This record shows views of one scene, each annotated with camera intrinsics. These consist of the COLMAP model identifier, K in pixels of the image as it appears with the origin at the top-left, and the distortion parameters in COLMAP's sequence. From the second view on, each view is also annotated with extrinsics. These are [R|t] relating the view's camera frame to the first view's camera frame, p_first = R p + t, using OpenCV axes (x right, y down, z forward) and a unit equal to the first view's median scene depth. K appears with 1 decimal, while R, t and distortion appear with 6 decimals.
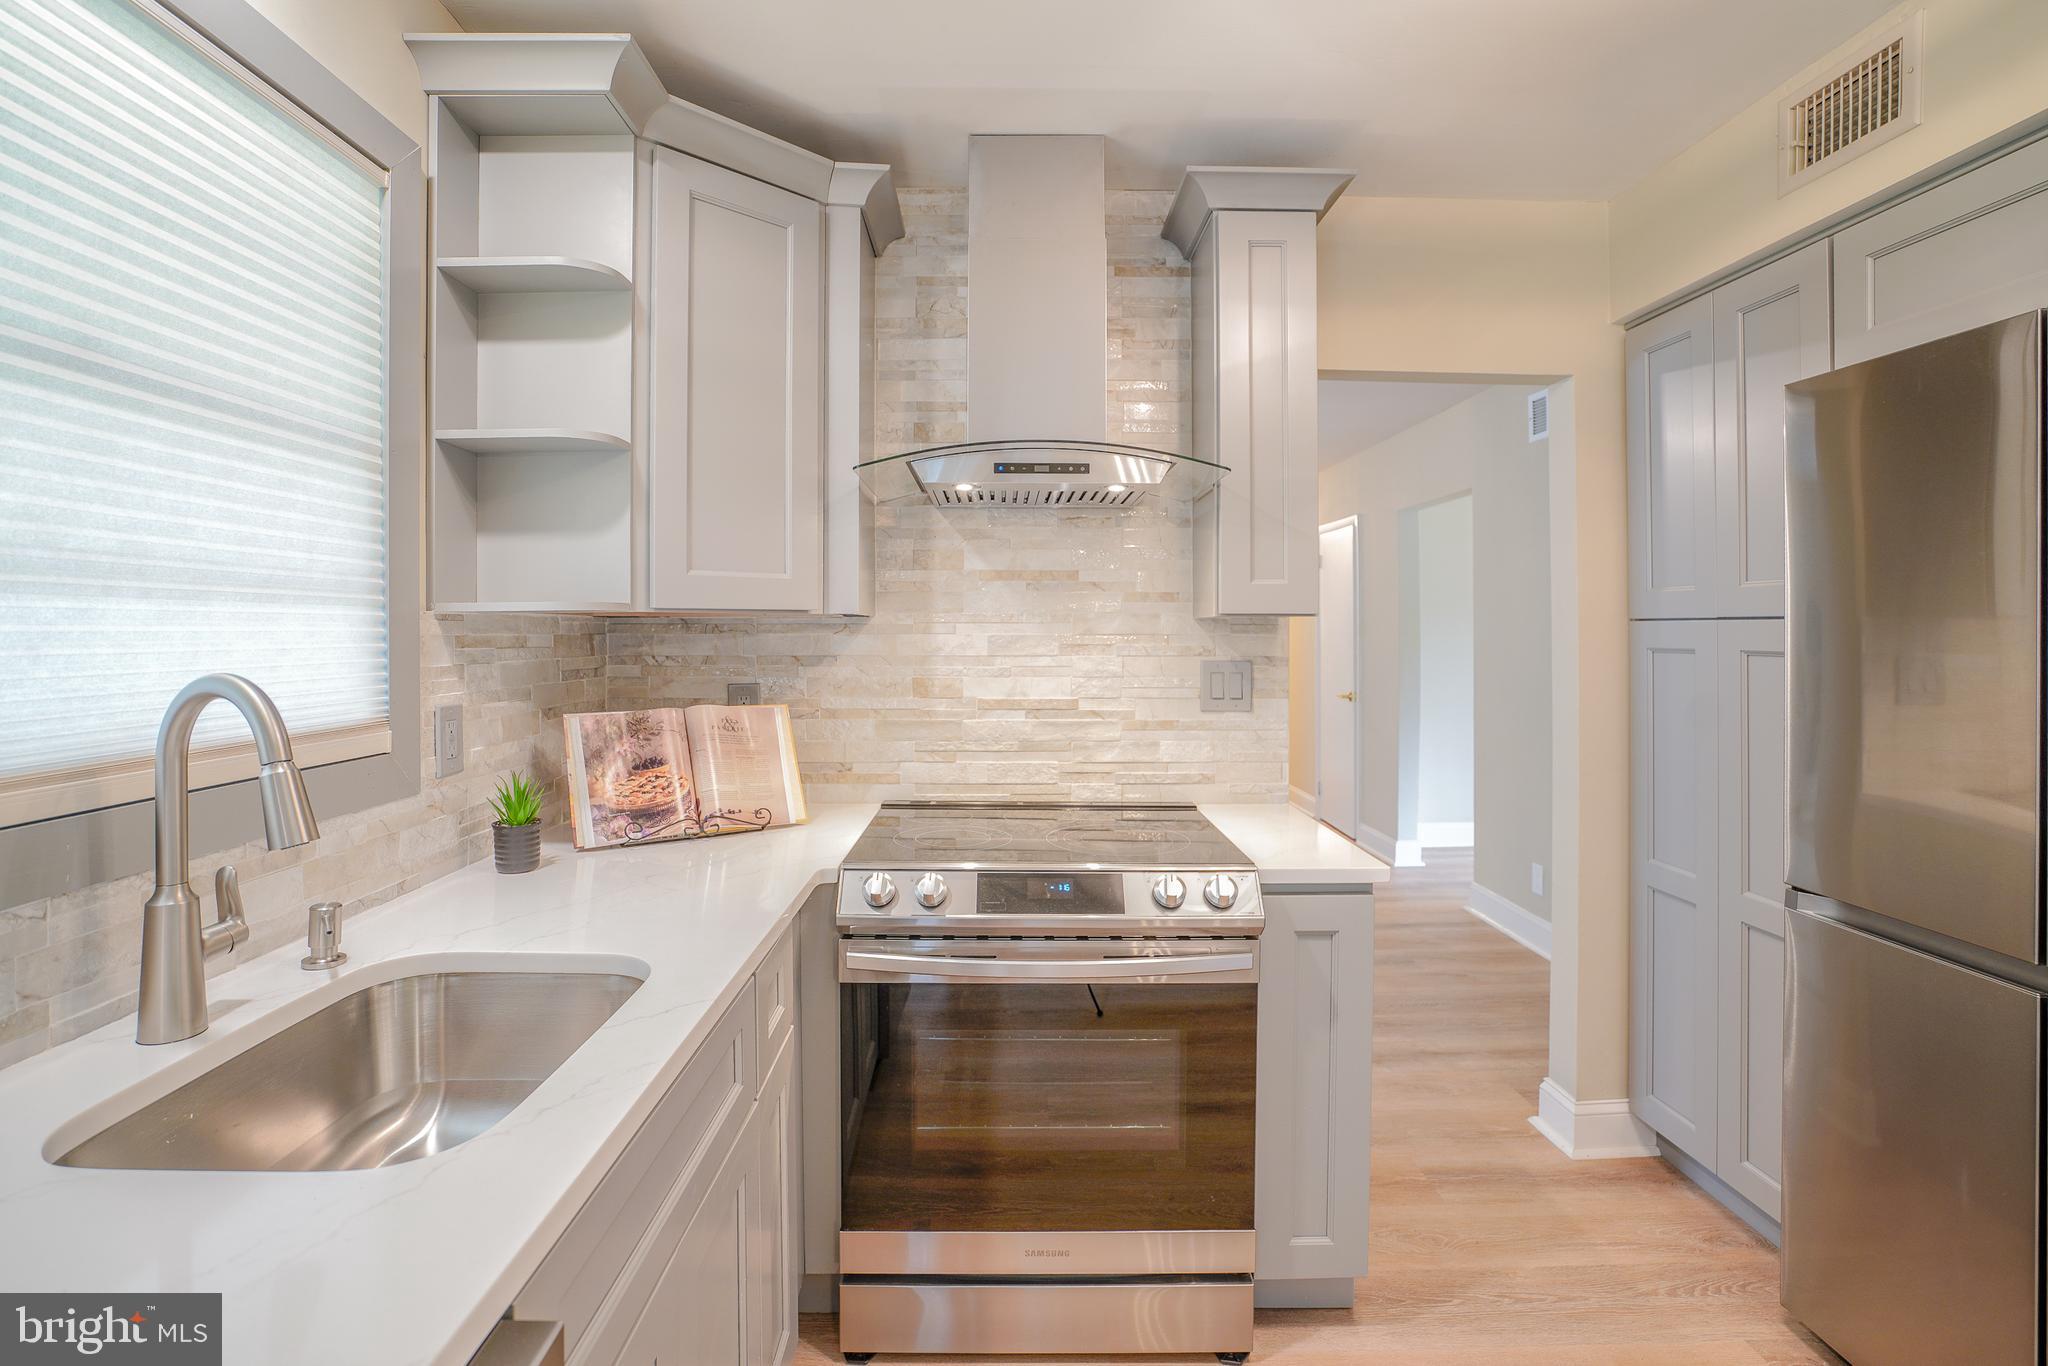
lens RADIAL K [[957.8, 0, 1011.1], [0, 957.8, 631.0], [0, 0, 1]] dist [-0.053043, 0.020801]
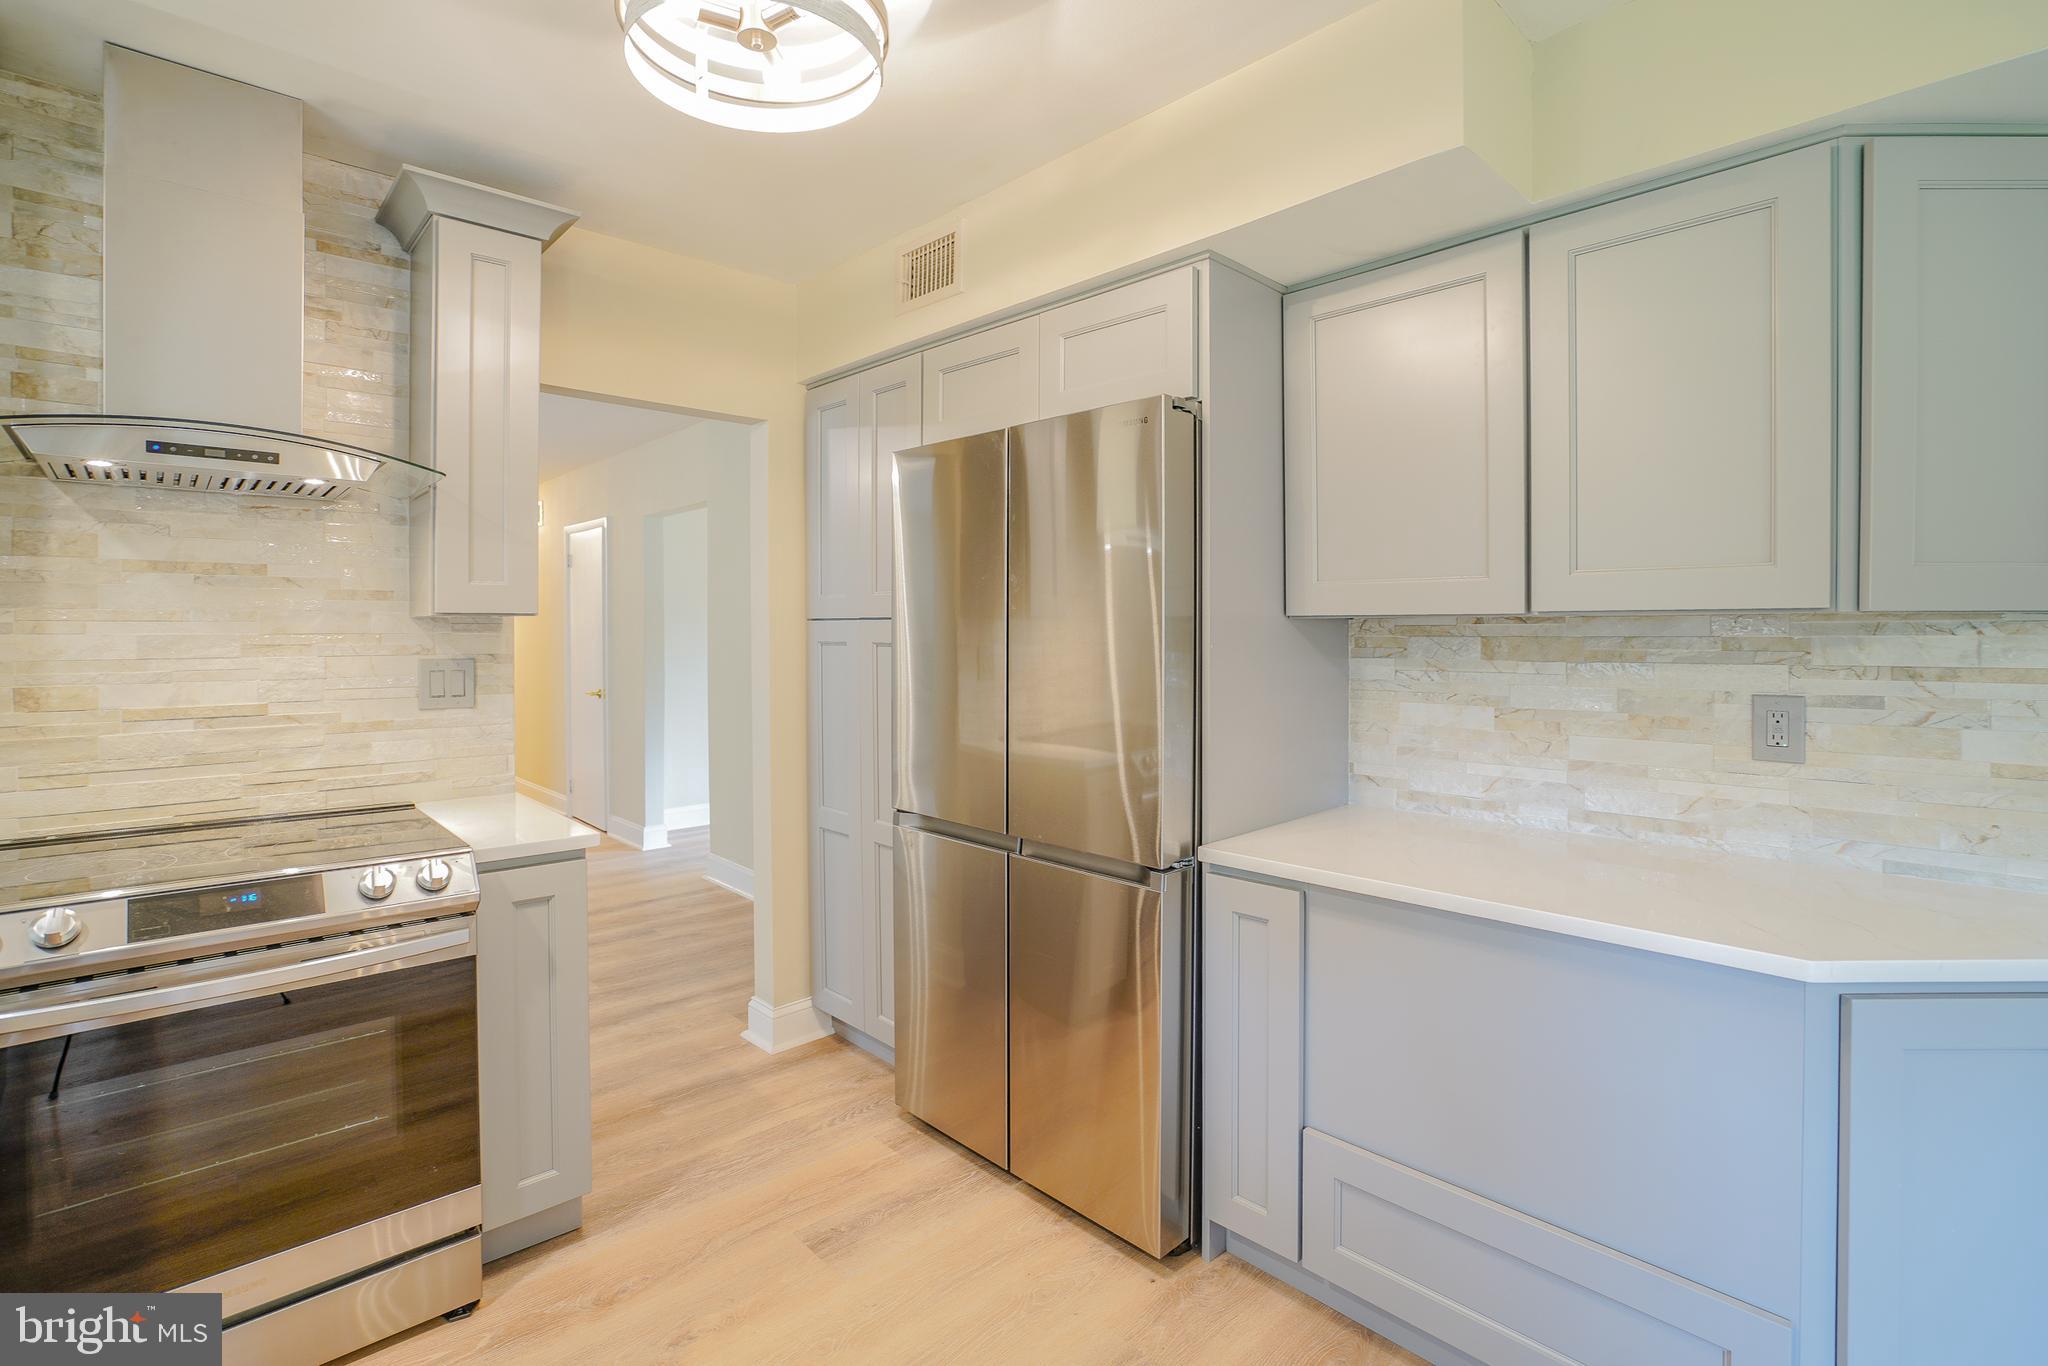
lens RADIAL K [[957.8, 0, 1013.5], [0, 957.8, 635.9], [0, 0, 1]] dist [-0.053043, 0.020801]
pose [[0.740239, -0.006899, 0.672308, -0.002369], [0.003020, 0.999971, 0.006937, 0.001836], [-0.672337, -0.003105, 0.740239, -0.164392]]
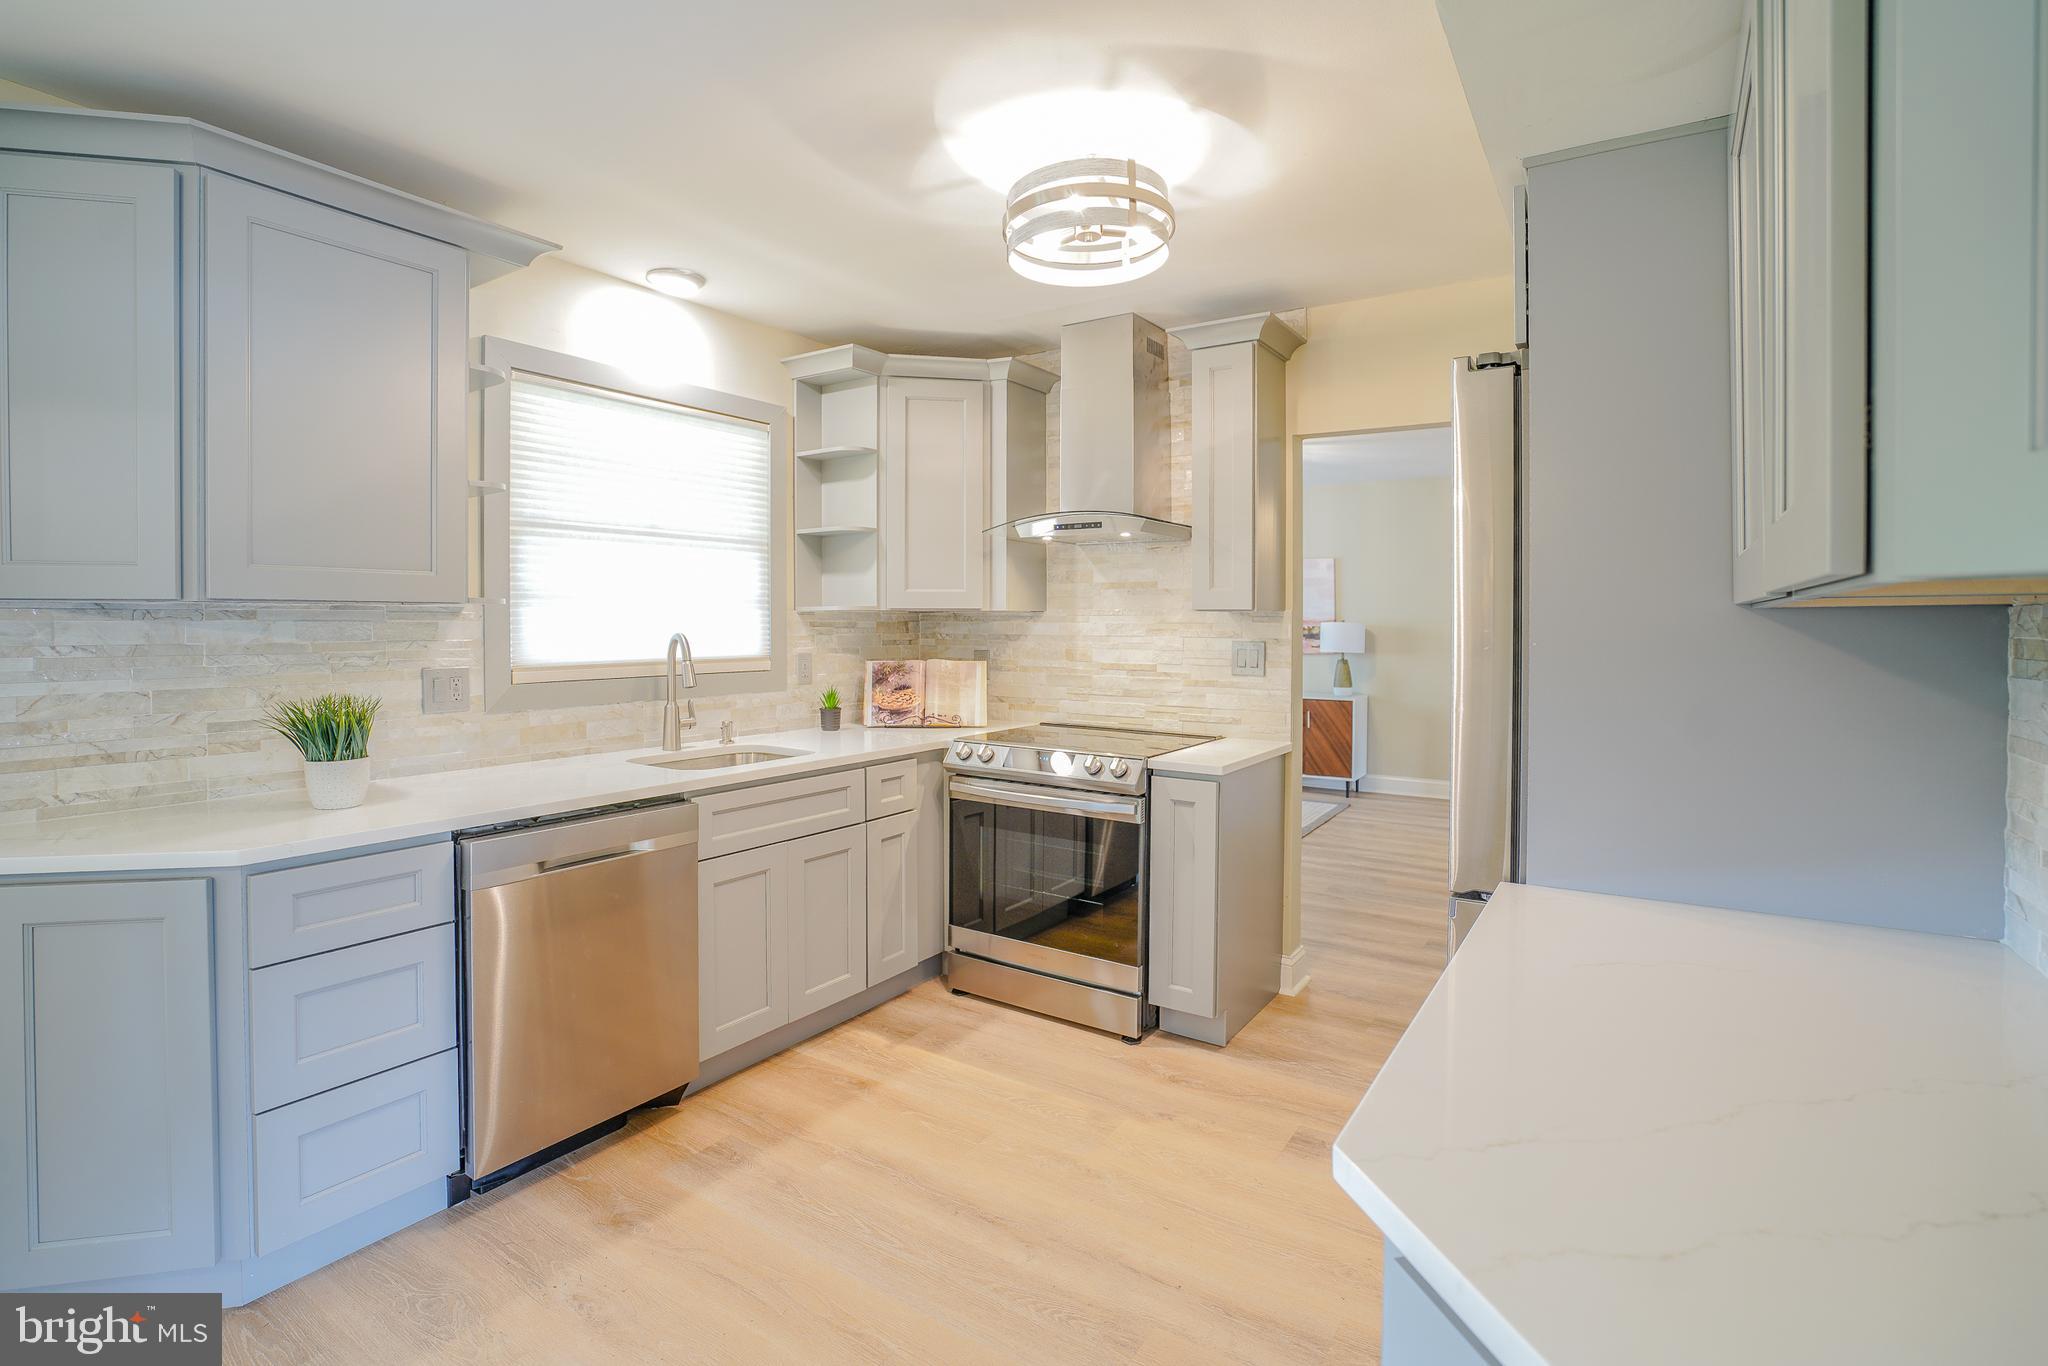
lens RADIAL K [[957.8, 0, 1048.3], [0, 957.8, 634.1], [0, 0, 1]] dist [-0.053043, 0.020801]
pose [[0.838951, 0.011142, -0.544093, 0.858737], [-0.002619, 0.999861, 0.016436, -0.003608], [0.544201, -0.012363, 0.838864, -0.444405]]
